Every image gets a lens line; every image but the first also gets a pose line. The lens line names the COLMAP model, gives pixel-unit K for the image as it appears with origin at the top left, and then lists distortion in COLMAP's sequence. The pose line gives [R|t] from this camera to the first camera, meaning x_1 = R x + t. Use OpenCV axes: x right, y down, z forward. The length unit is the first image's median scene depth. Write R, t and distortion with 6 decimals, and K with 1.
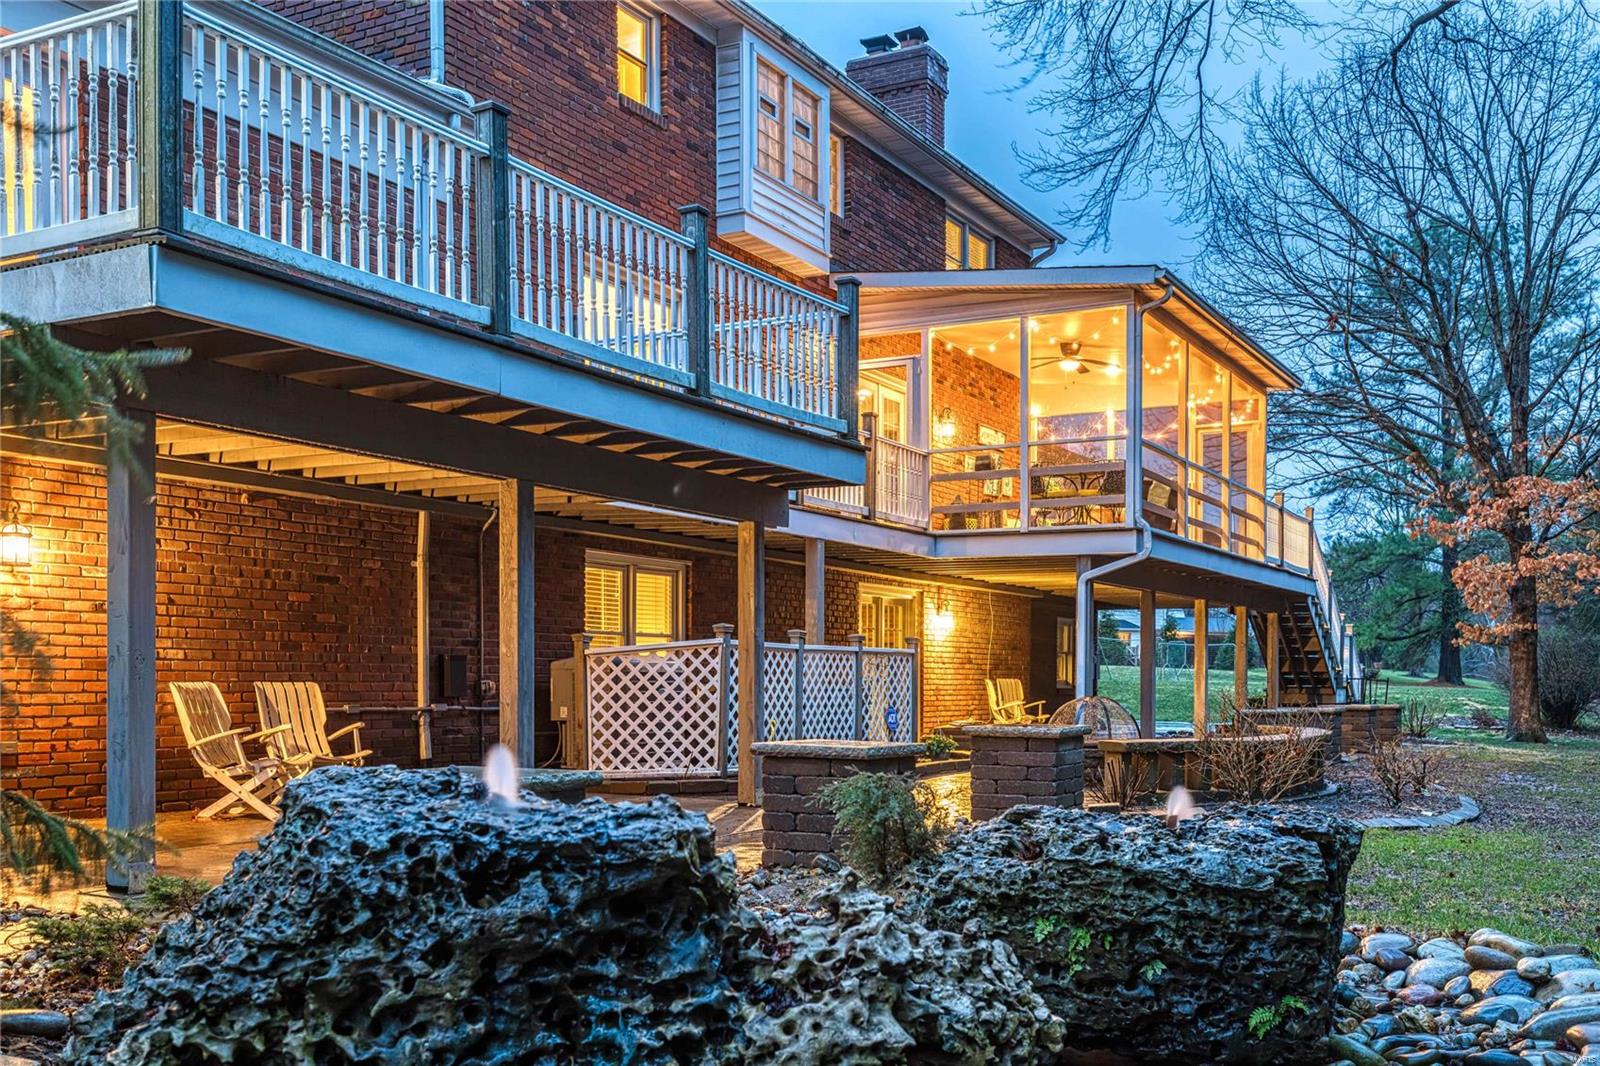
lens RADIAL K [[1548.6, 0, 800.2], [0, 1548.6, 526.4], [0, 0, 1]] dist [0.001291, 0.000000]
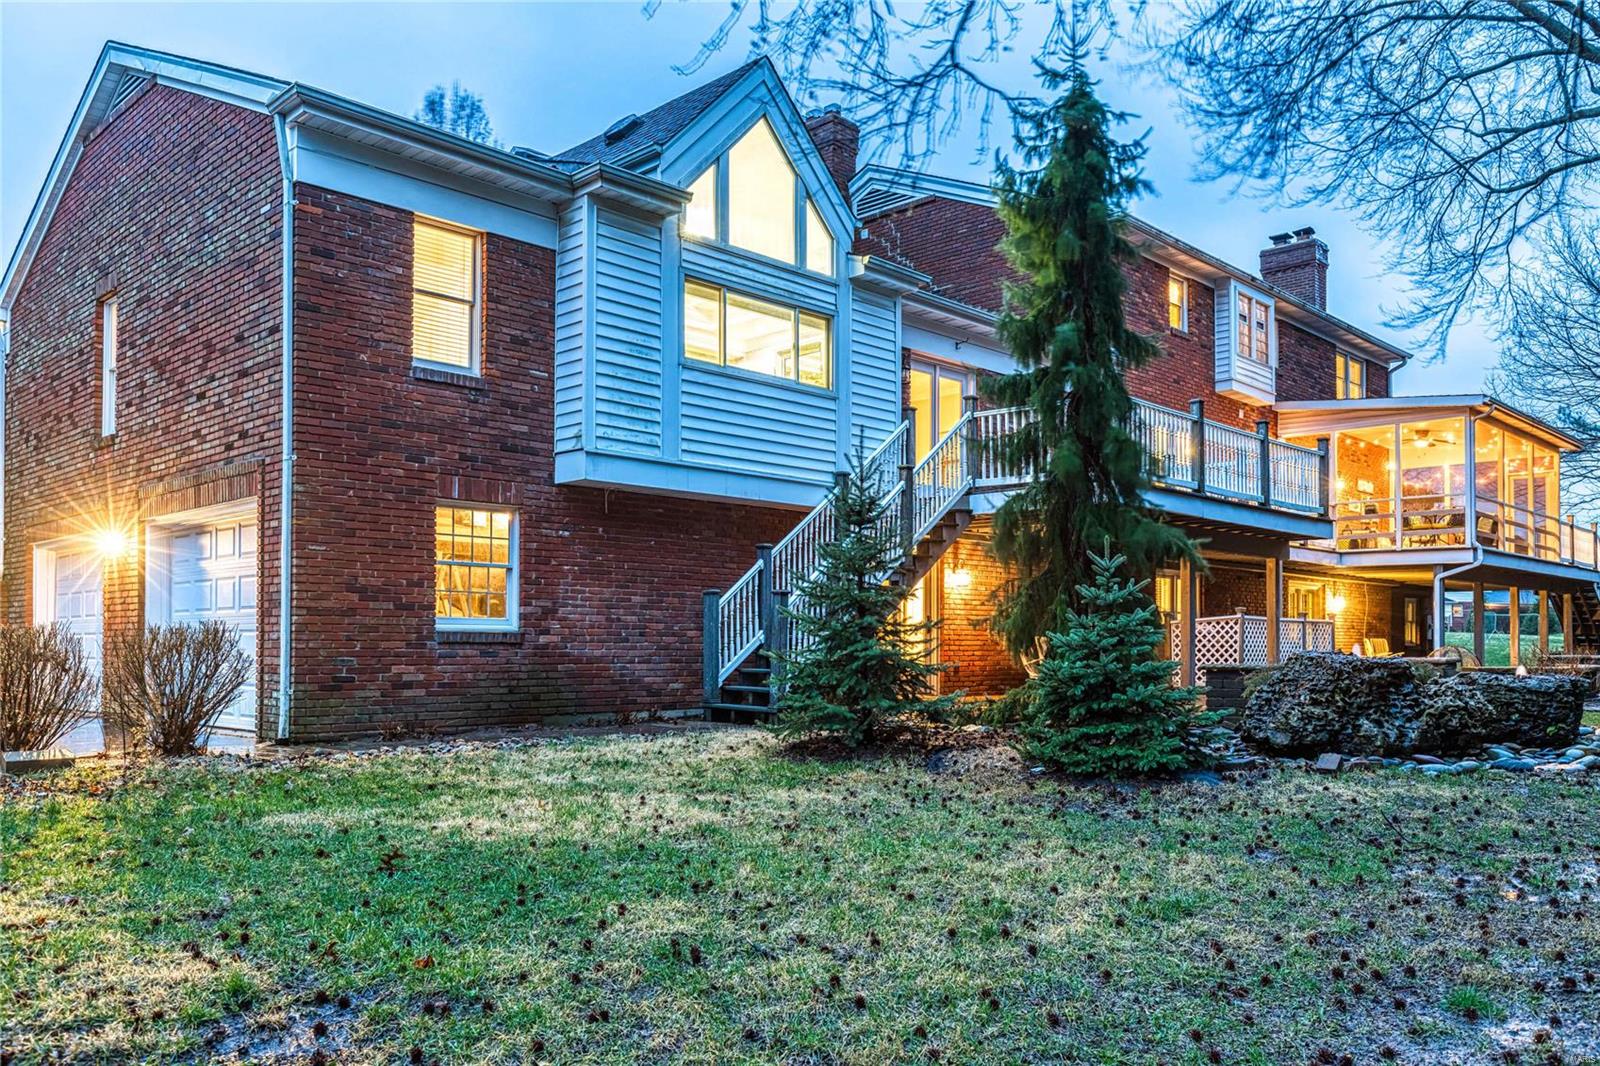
lens RADIAL K [[1230.7, 0, 798.9], [0, 1230.7, 547.7], [0, 0, 1]] dist [-0.008118, -0.003229]
pose [[0.964139, -0.019365, -0.264691, -0.118561], [0.024667, 0.999556, 0.016720, -0.034234], [0.264249, -0.022649, 0.964188, -0.417980]]
